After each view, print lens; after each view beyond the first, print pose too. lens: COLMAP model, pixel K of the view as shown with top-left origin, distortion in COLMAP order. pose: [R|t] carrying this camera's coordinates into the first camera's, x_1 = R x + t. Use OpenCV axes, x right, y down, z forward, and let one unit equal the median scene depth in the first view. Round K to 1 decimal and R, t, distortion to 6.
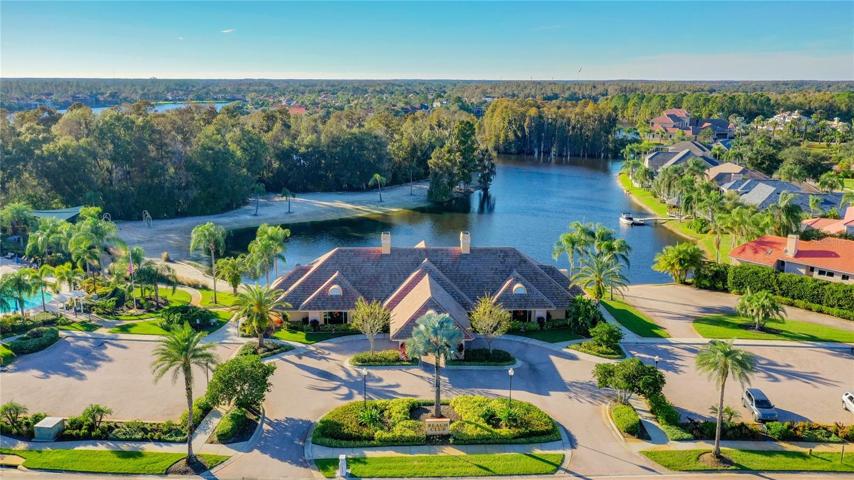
lens RADIAL K [[654.5, 0, 432.7], [0, 654.5, 240.6], [0, 0, 1]] dist [-0.001134, -0.003585]
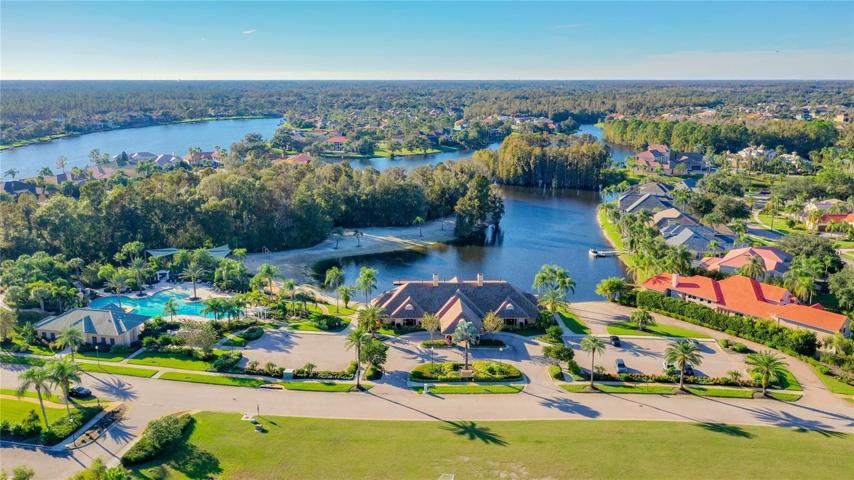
lens RADIAL K [[654.5, 0, 420.5], [0, 654.5, 237.9], [0, 0, 1]] dist [-0.001134, -0.003585]
pose [[0.998908, -0.000719, -0.046715, -0.028611], [0.000774, 0.999999, 0.001154, -0.110900], [0.046714, -0.001189, 0.998908, -0.766959]]
